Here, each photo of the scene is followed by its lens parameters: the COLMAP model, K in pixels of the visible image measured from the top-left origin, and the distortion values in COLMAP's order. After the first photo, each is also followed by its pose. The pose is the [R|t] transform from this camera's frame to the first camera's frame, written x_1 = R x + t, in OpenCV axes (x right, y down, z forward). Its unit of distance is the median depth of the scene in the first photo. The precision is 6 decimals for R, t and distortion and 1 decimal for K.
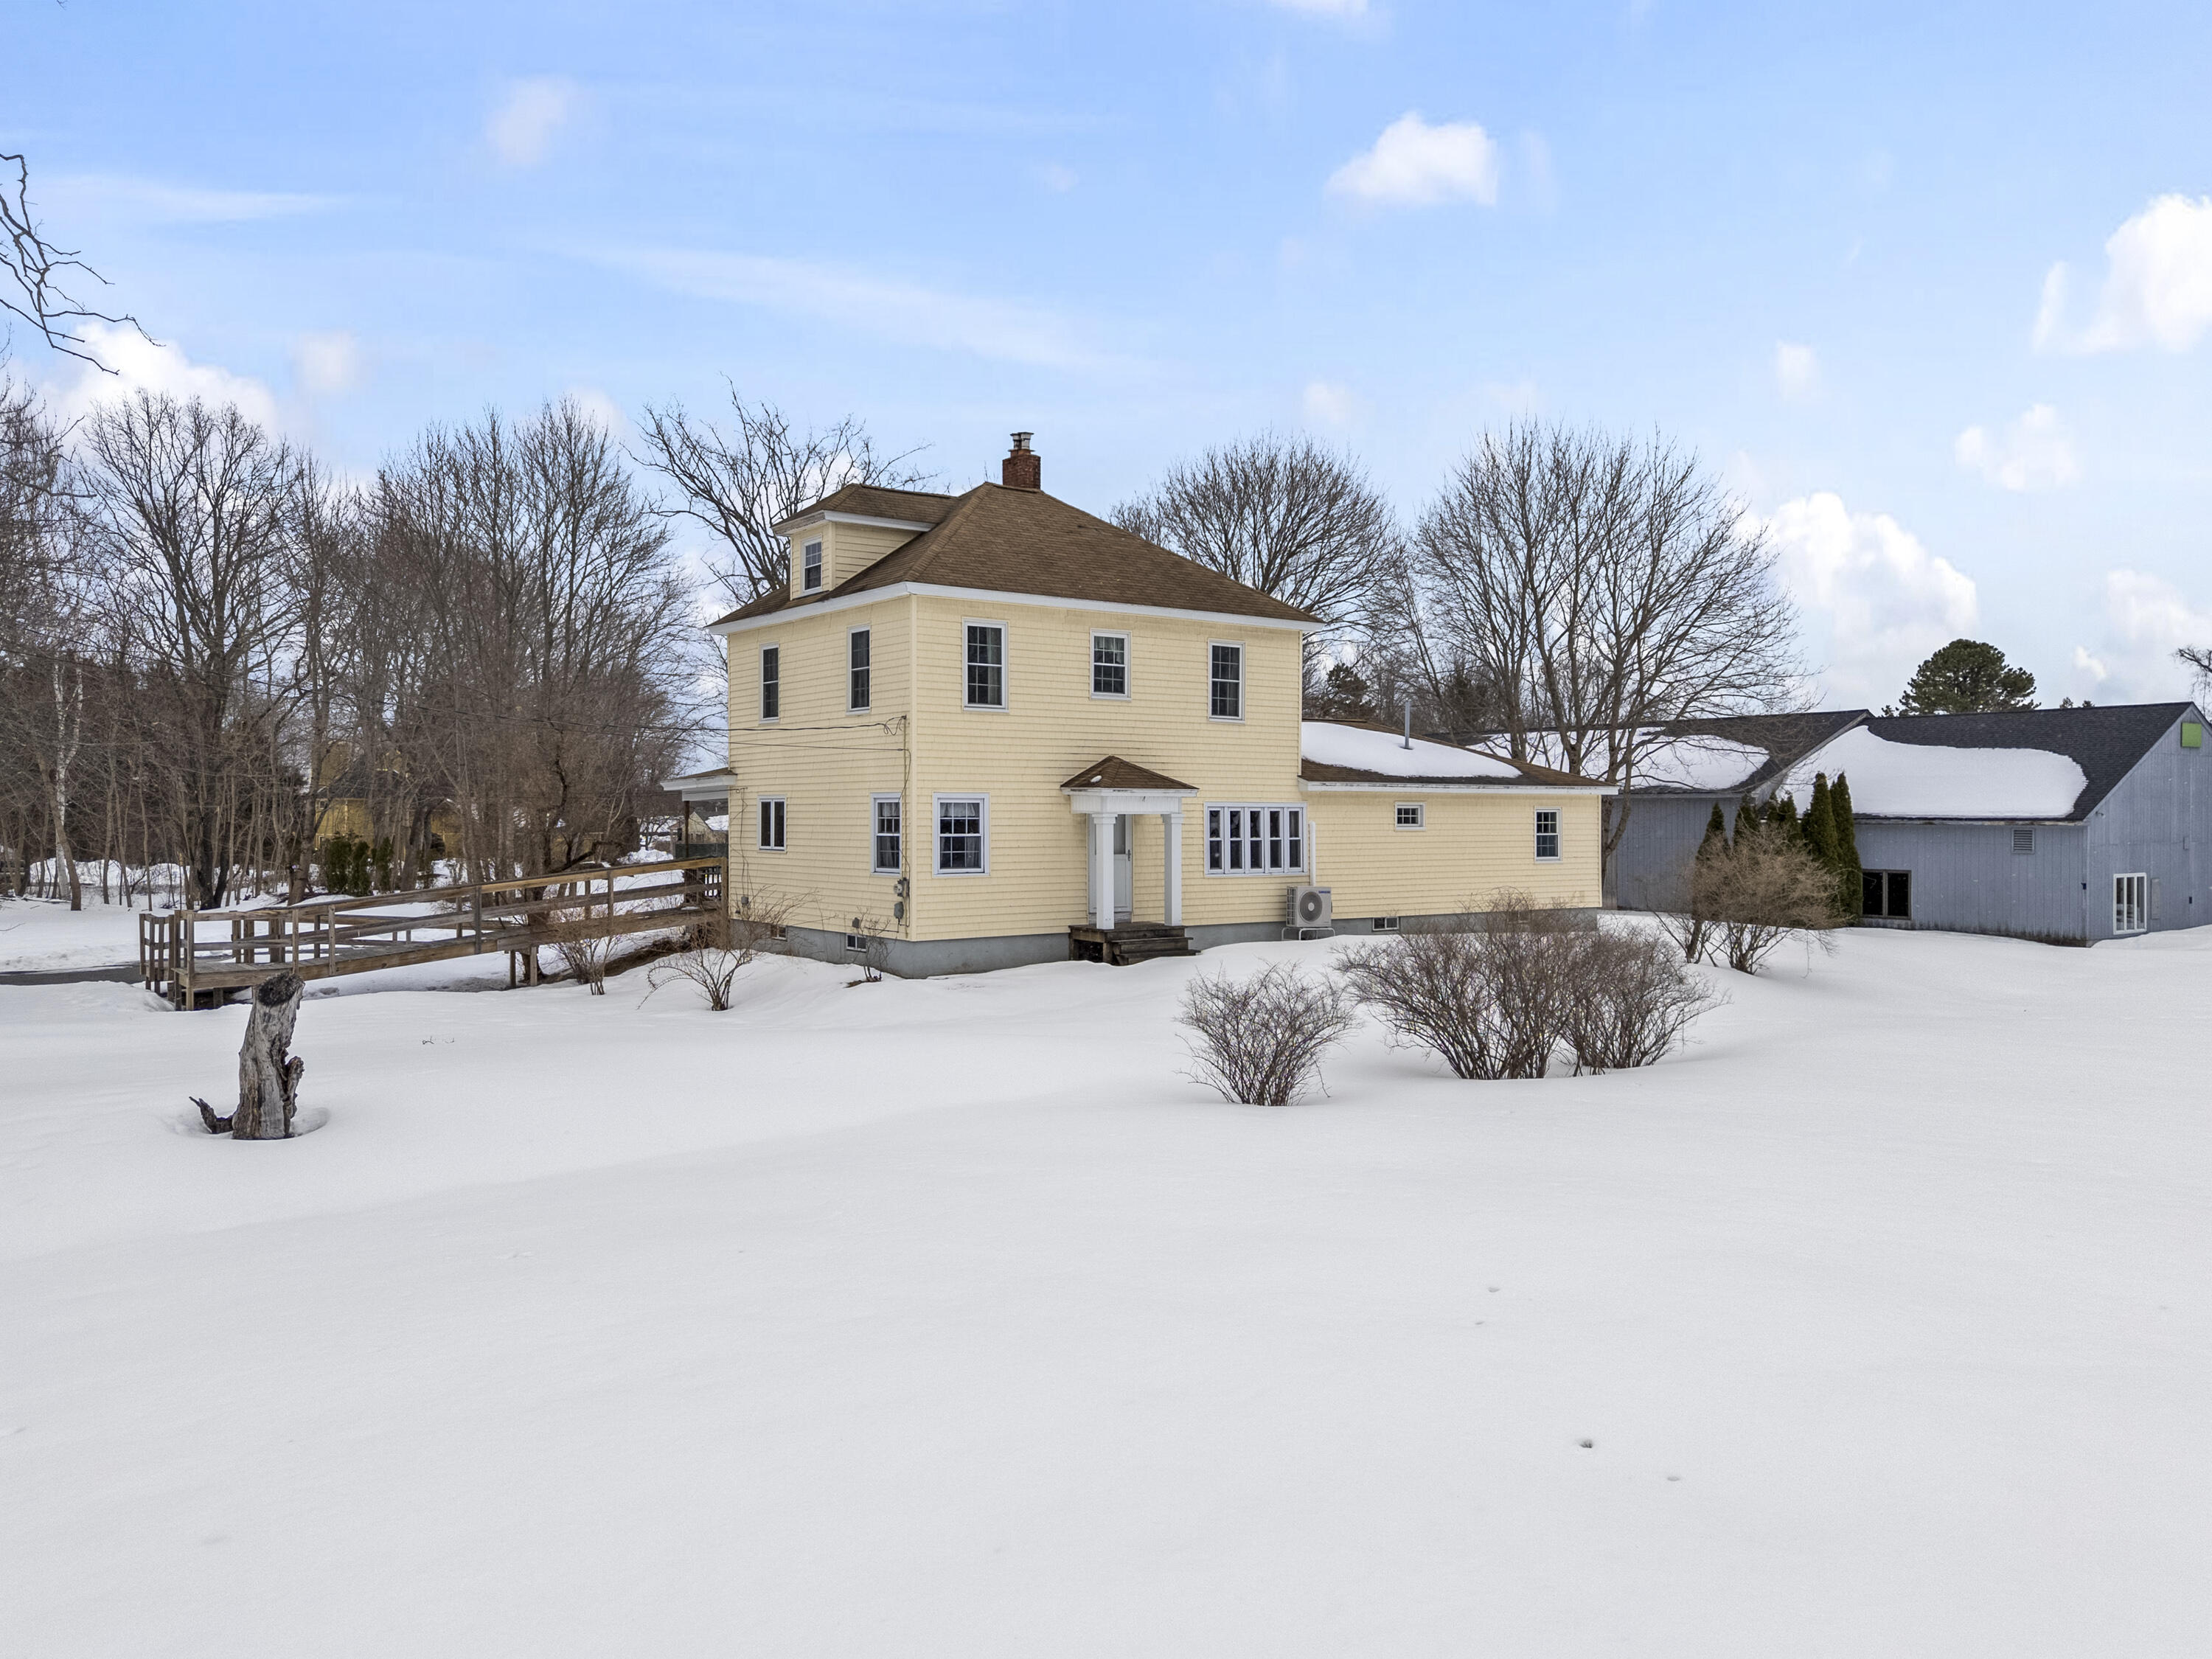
lens RADIAL K [[1635.5, 0, 1099.6], [0, 1635.5, 837.5], [0, 0, 1]] dist [0.080022, -0.065357]
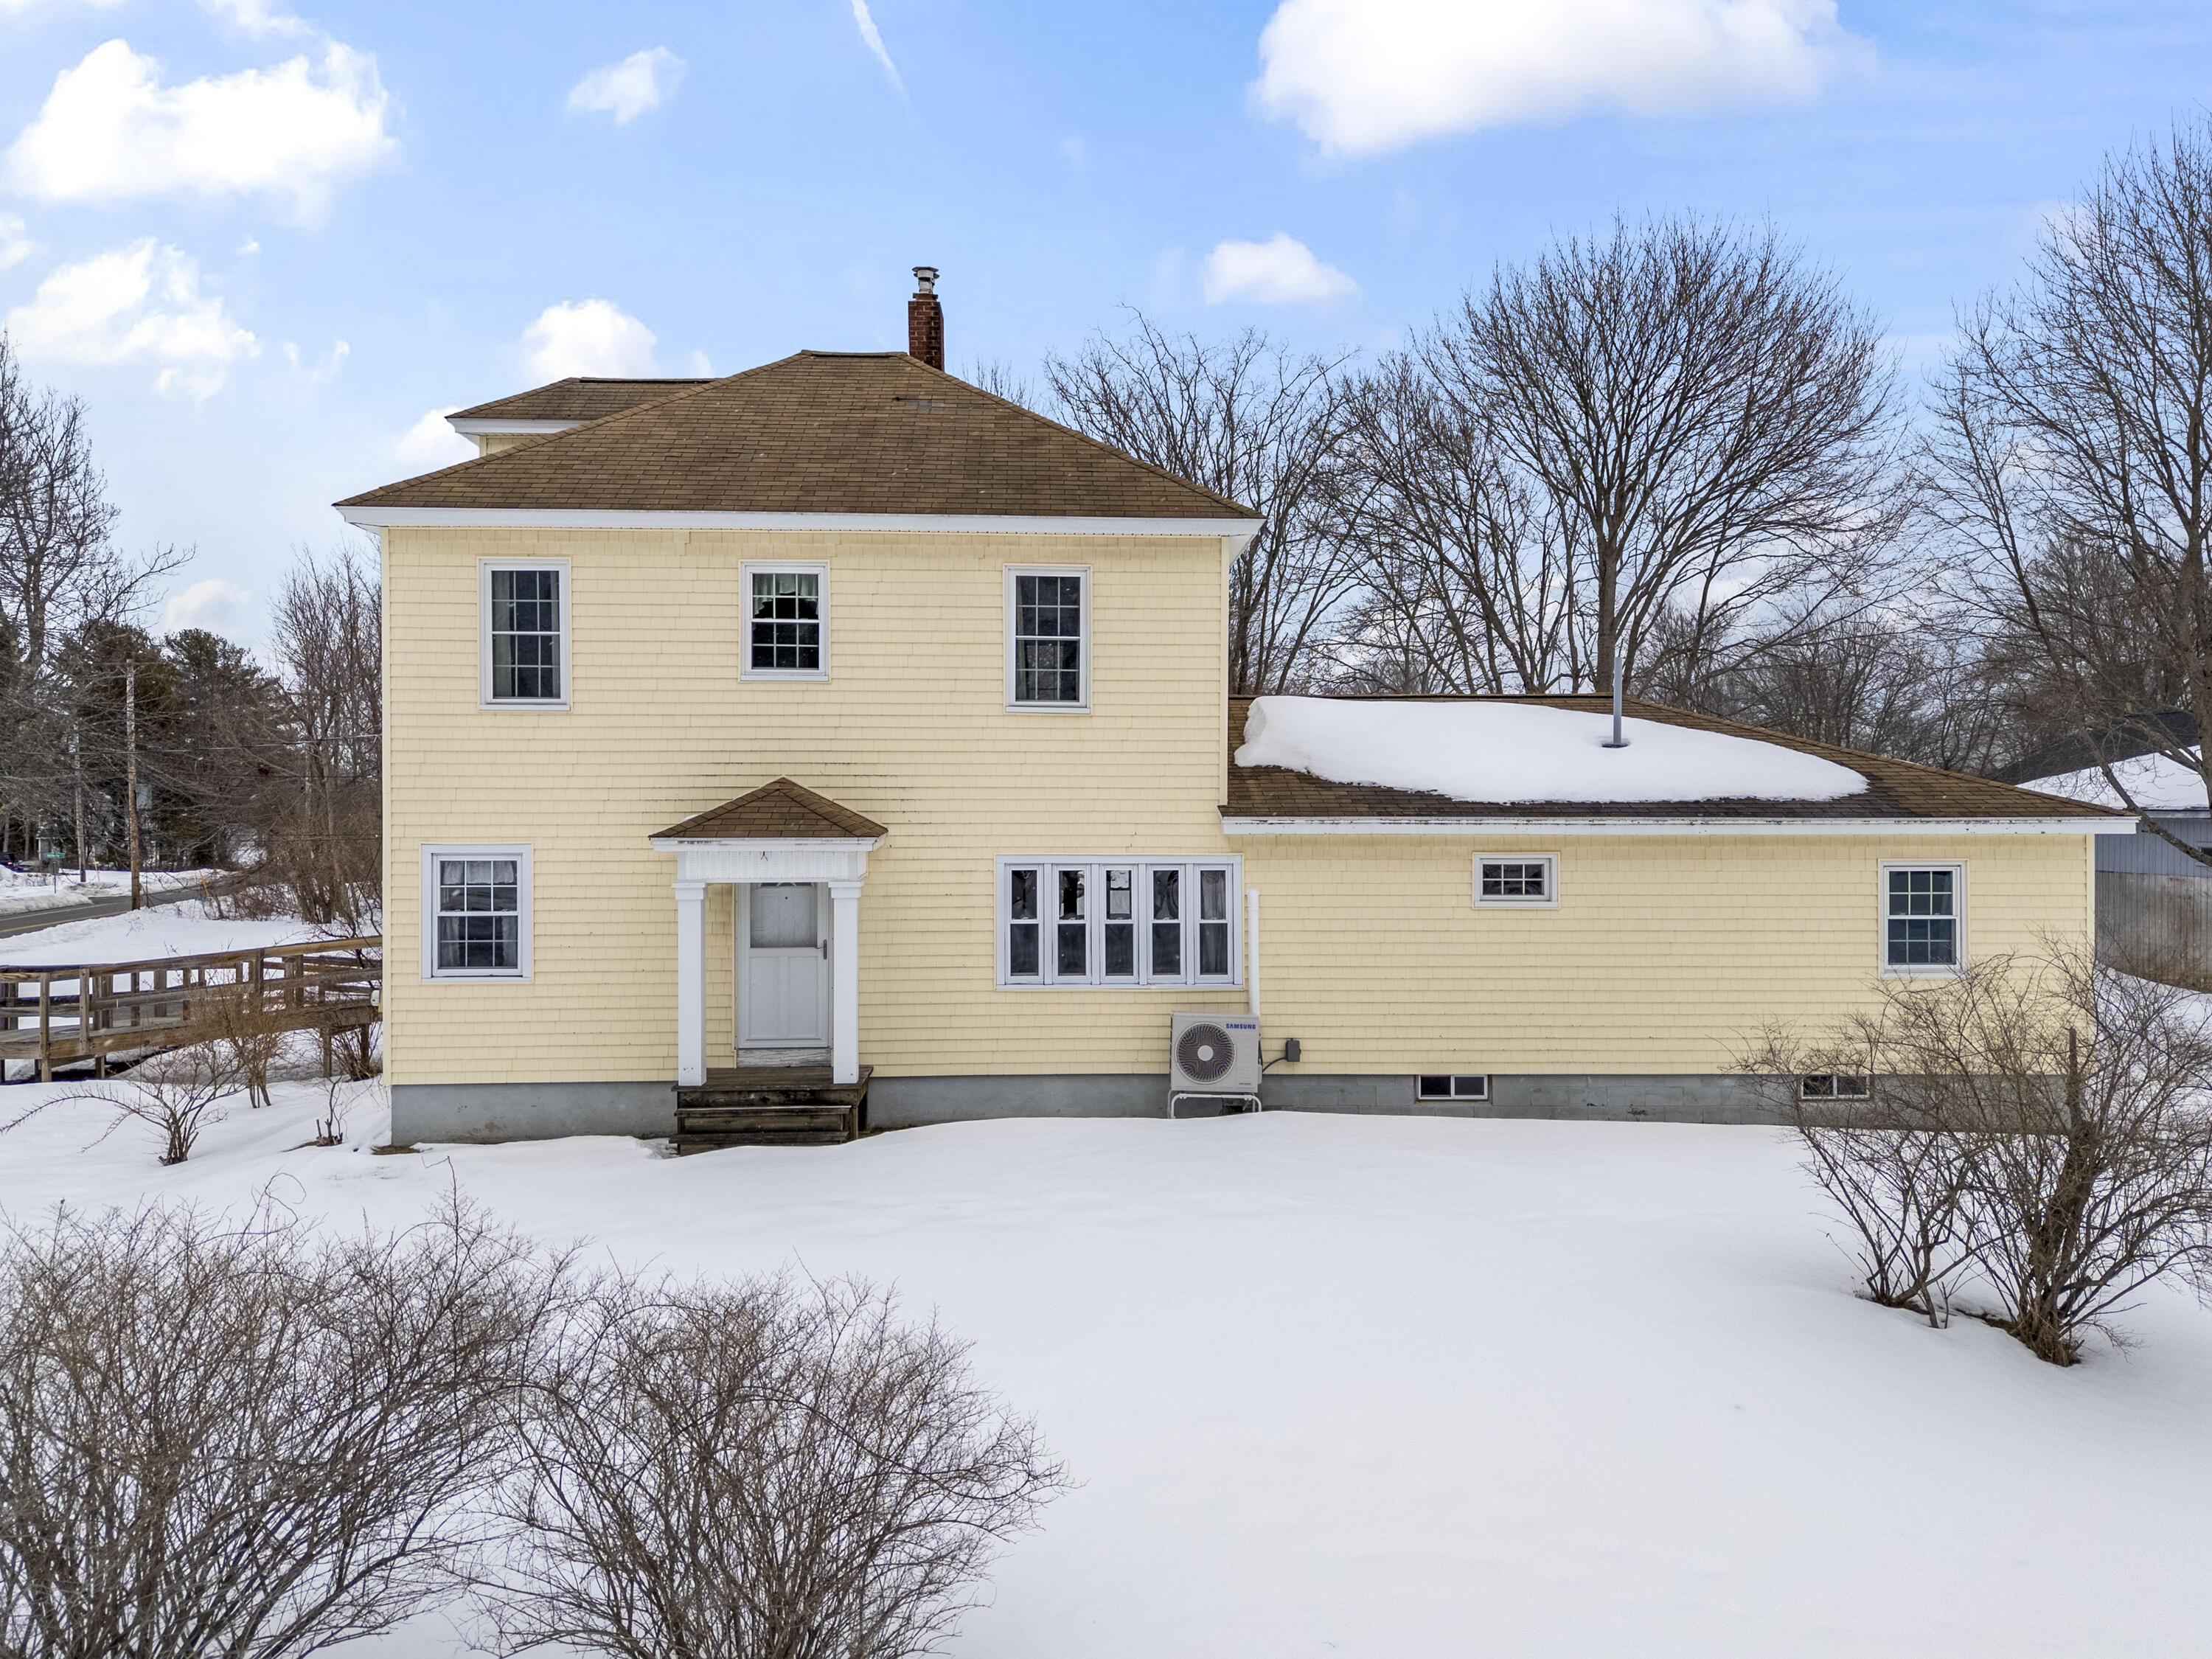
lens RADIAL K [[1635.5, 0, 1108.3], [0, 1635.5, 821.3], [0, 0, 1]] dist [0.080022, -0.065357]
pose [[0.834421, 0.004274, -0.551111, 0.383161], [-0.006182, 0.999980, -0.001605, -0.031042], [0.551092, 0.004747, 0.834431, 0.522795]]
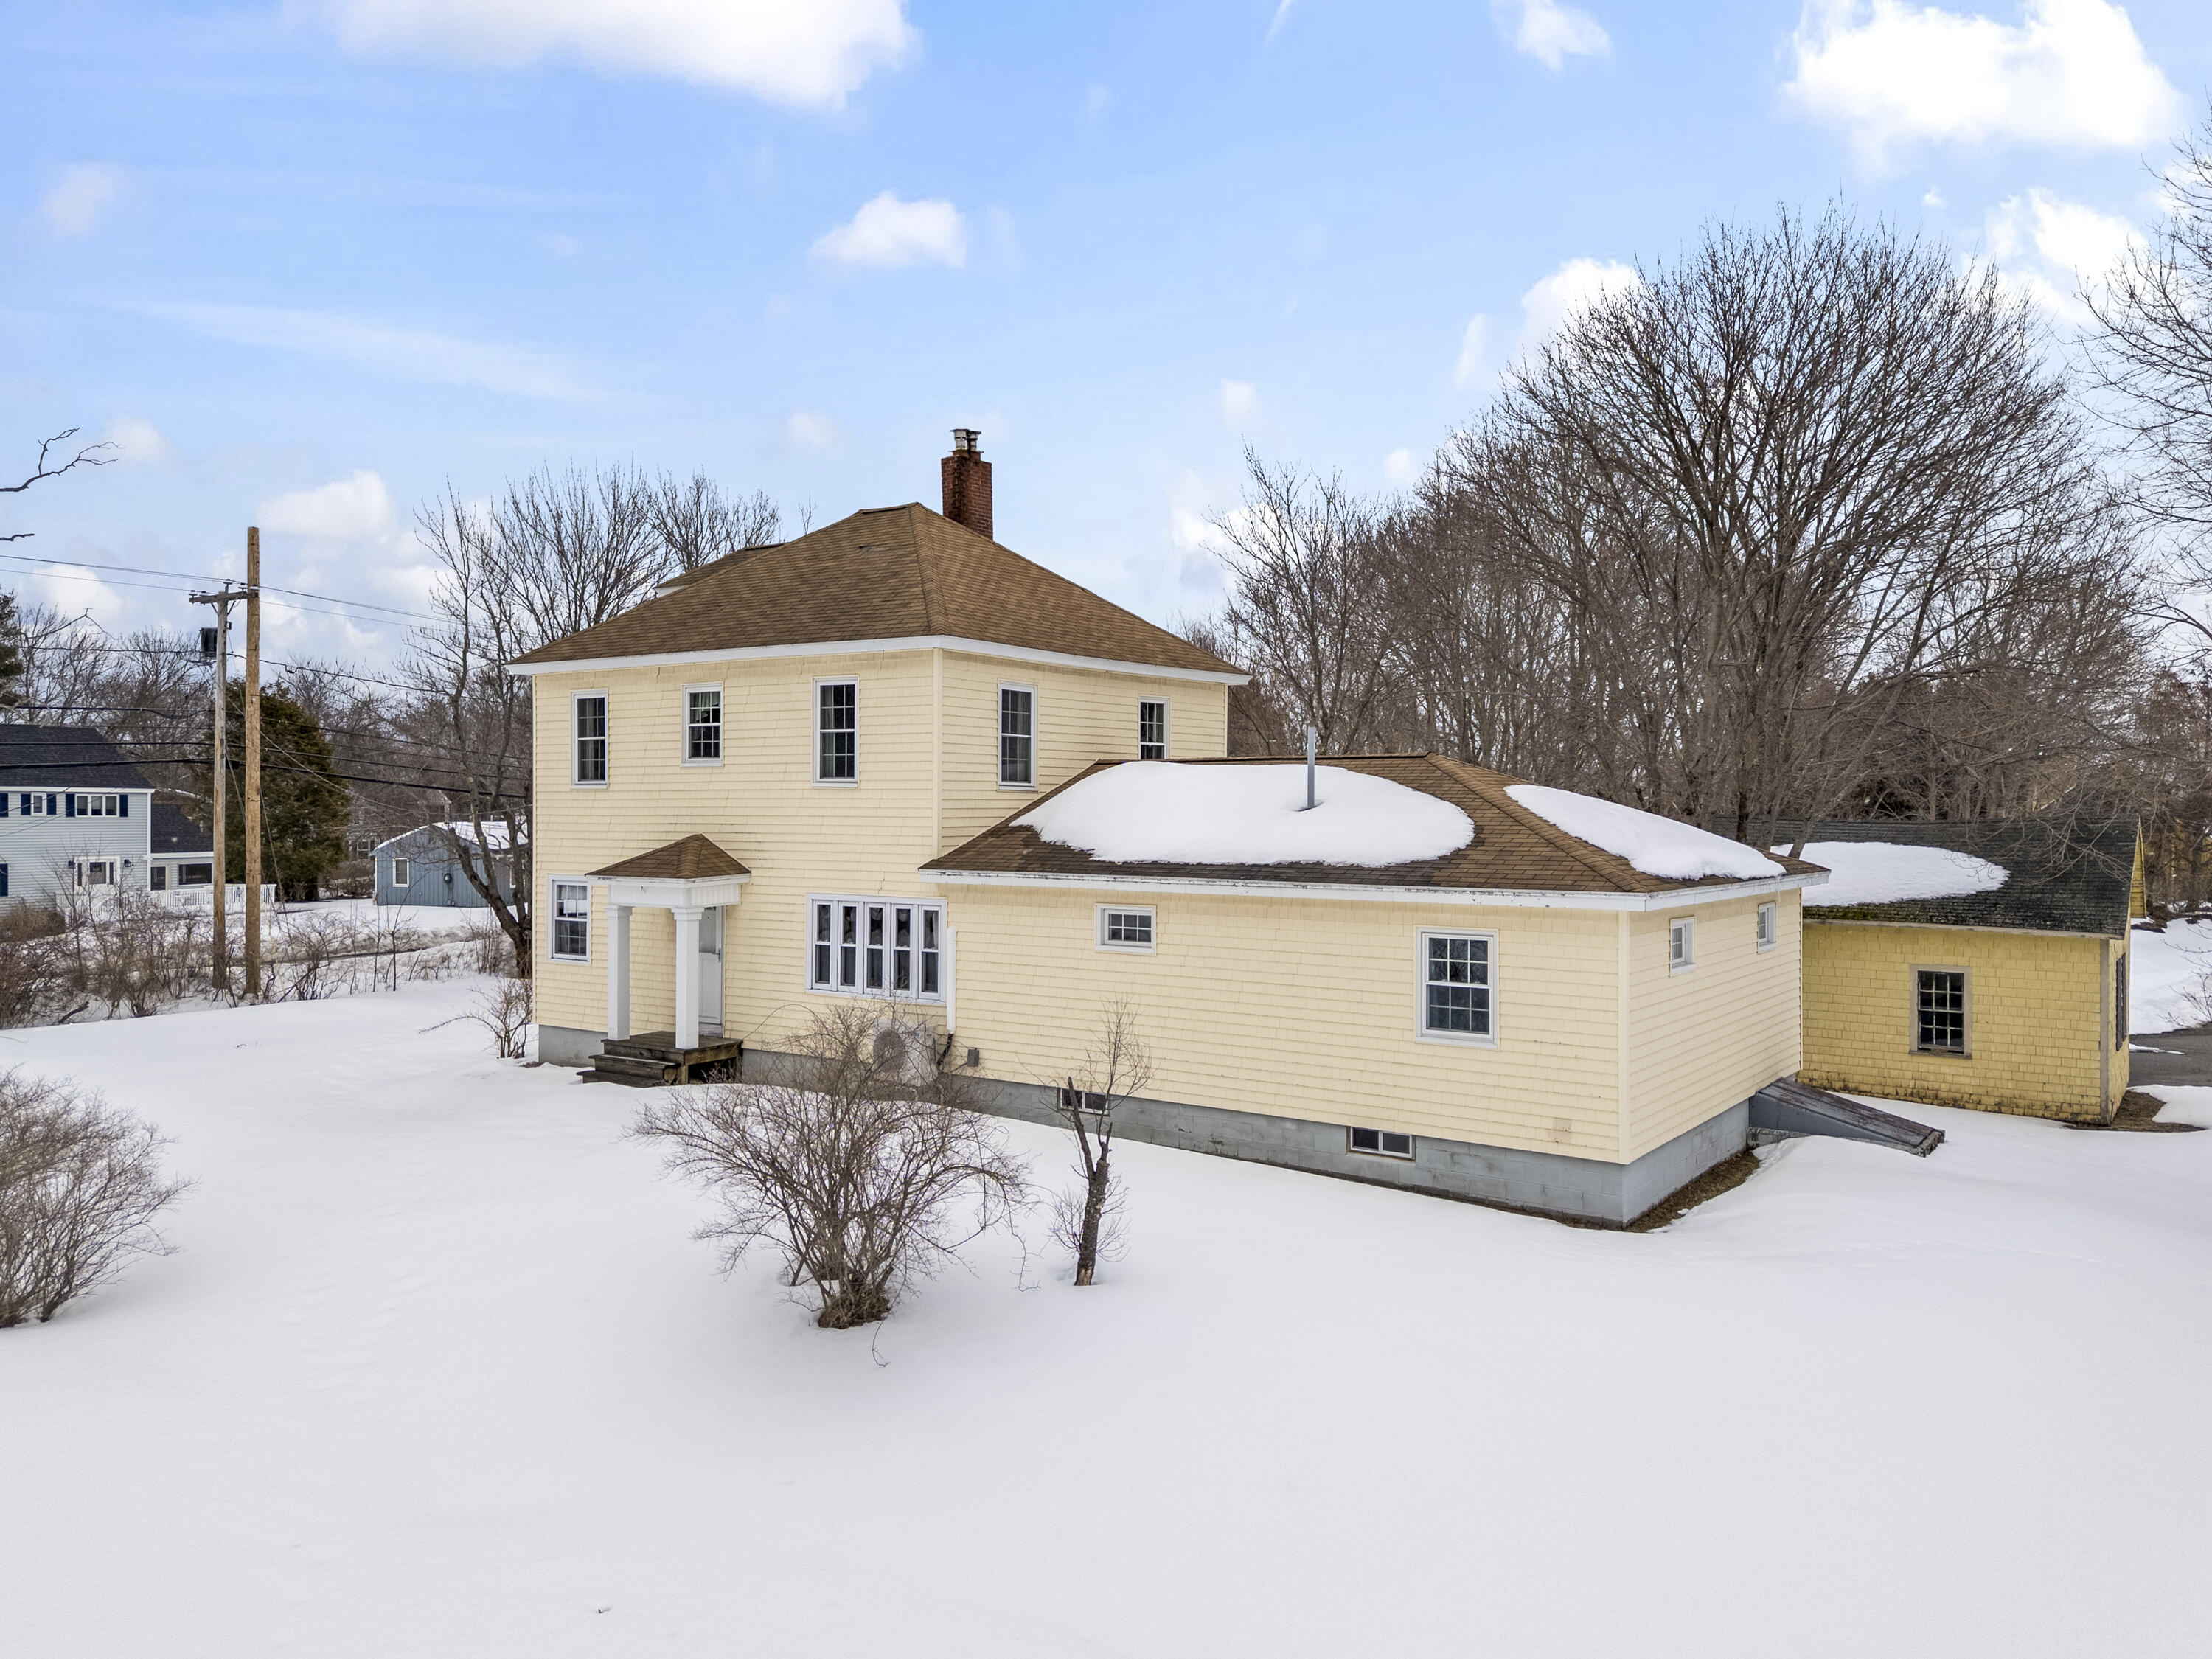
lens RADIAL K [[1635.5, 0, 1098.5], [0, 1635.5, 818.2], [0, 0, 1]] dist [0.080022, -0.065357]
pose [[0.319203, 0.005762, -0.947669, 0.783252], [-0.015407, 0.999881, 0.000890, -0.055951], [0.947561, 0.014317, 0.319254, 0.836427]]
